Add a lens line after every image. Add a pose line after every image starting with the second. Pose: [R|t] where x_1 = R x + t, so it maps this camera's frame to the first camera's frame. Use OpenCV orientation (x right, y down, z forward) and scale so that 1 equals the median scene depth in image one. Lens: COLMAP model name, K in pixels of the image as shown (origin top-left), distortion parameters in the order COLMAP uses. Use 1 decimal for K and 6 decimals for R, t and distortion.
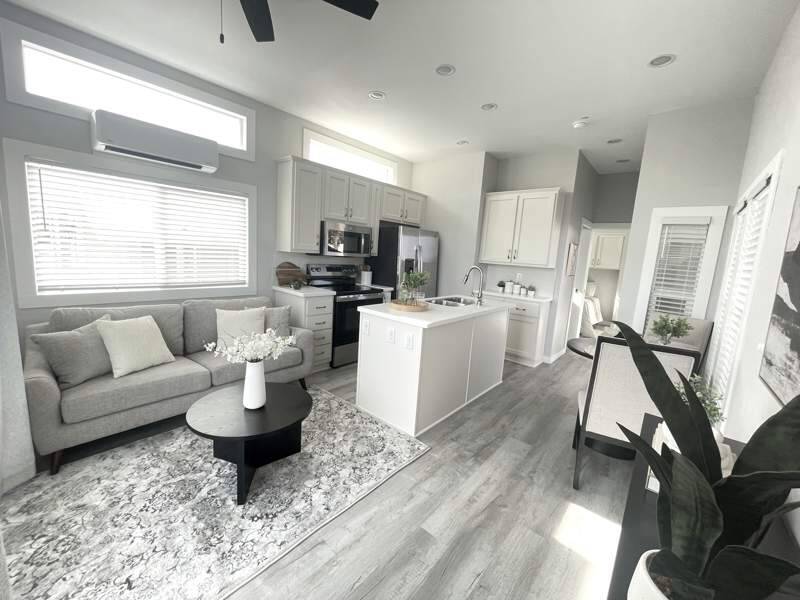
lens RADIAL K [[324.4, 0, 402.1], [0, 324.4, 302.6], [0, 0, 1]] dist [0.000646, -0.000453]
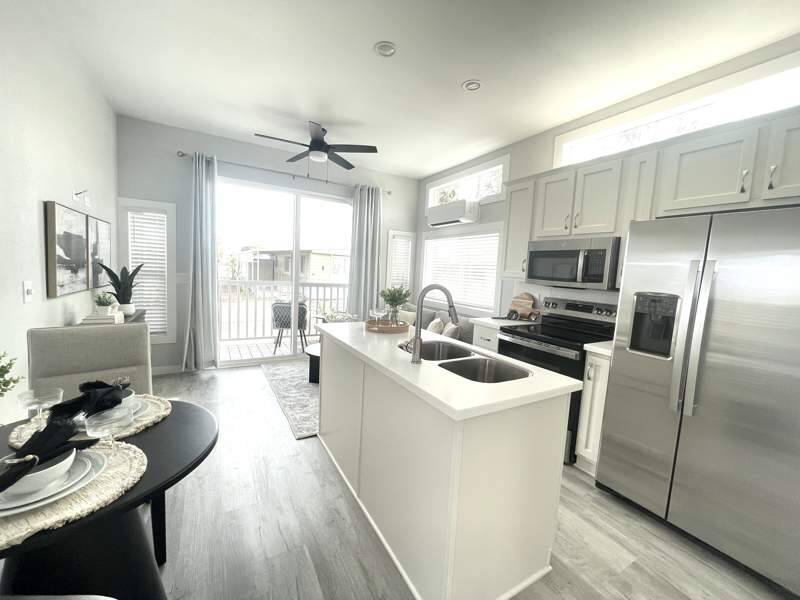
lens RADIAL K [[324.4, 0, 398.7], [0, 324.4, 300.5], [0, 0, 1]] dist [0.000646, -0.000453]
pose [[-0.332162, 0.010026, -0.943169, 0.545629], [-0.222494, 0.970893, 0.088678, -0.092844], [0.916605, 0.239305, -0.320263, 0.853862]]
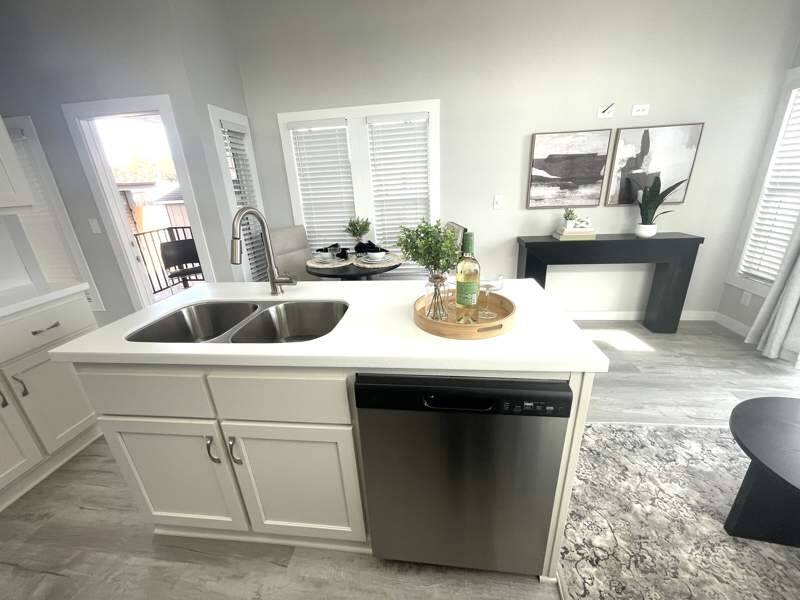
lens RADIAL K [[324.4, 0, 396.1], [0, 324.4, 295.6], [0, 0, 1]] dist [0.000646, -0.000453]
pose [[-0.550332, -0.316667, 0.772565, -0.157395], [0.150225, 0.872633, 0.464697, -0.136116], [-0.821320, 0.371797, -0.432667, 0.817785]]
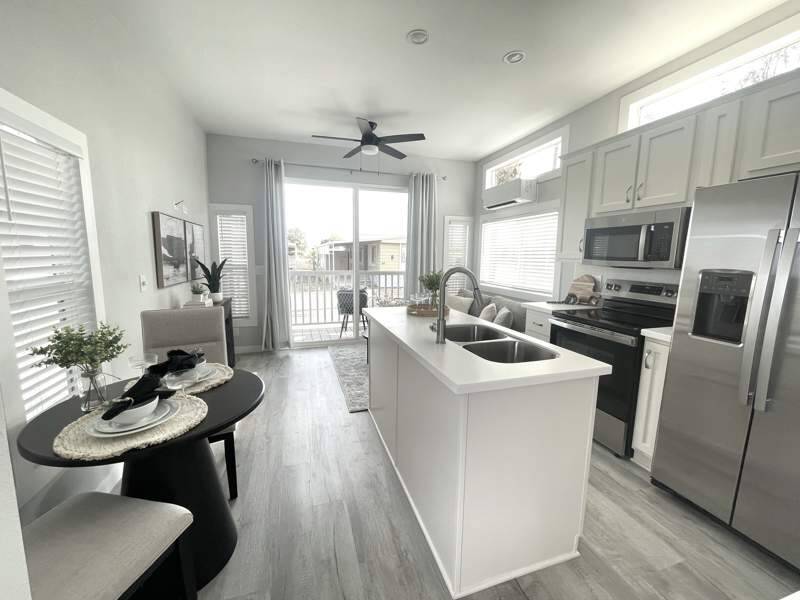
lens RADIAL K [[324.4, 0, 398.7], [0, 324.4, 300.4], [0, 0, 1]] dist [0.000646, -0.000453]
pose [[-0.531949, 0.049448, -0.845331, 0.542309], [-0.180288, 0.968790, 0.170121, -0.101998], [0.827361, 0.242899, -0.506432, 0.913967]]
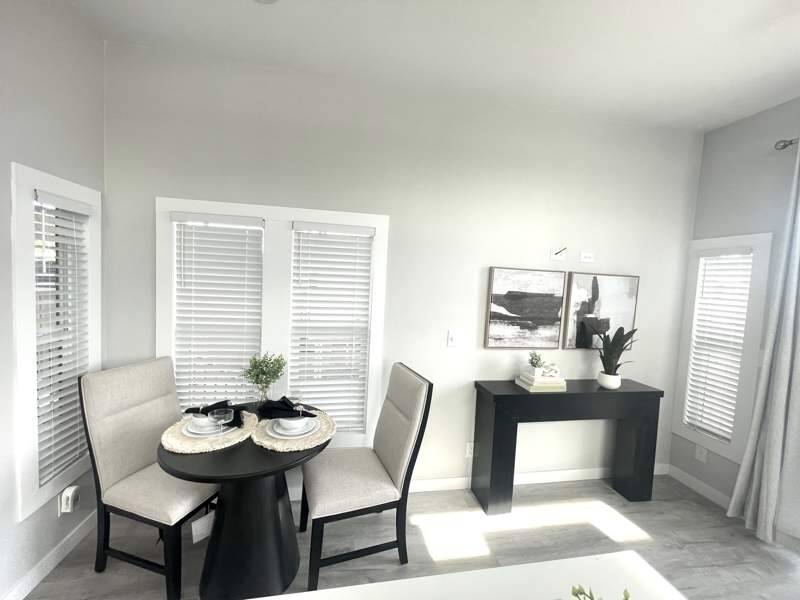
lens RADIAL K [[324.4, 0, 396.5], [0, 324.4, 296.2], [0, 0, 1]] dist [0.000646, -0.000453]
pose [[-0.767276, -0.130558, 0.627888, 0.047504], [0.007837, 0.977077, 0.212743, -0.147833], [-0.641270, 0.168153, -0.748664, 0.738837]]
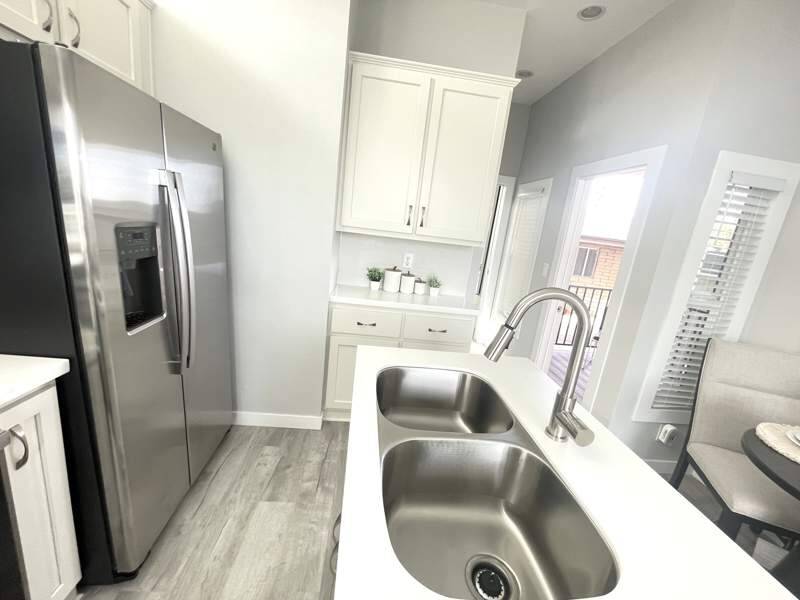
lens RADIAL K [[324.4, 0, 396.3], [0, 324.4, 296.4], [0, 0, 1]] dist [0.000646, -0.000453]
pose [[0.703264, -0.144960, 0.695993, -0.016523], [0.034661, 0.984818, 0.170093, -0.119683], [-0.710083, -0.095497, 0.697612, 0.709043]]
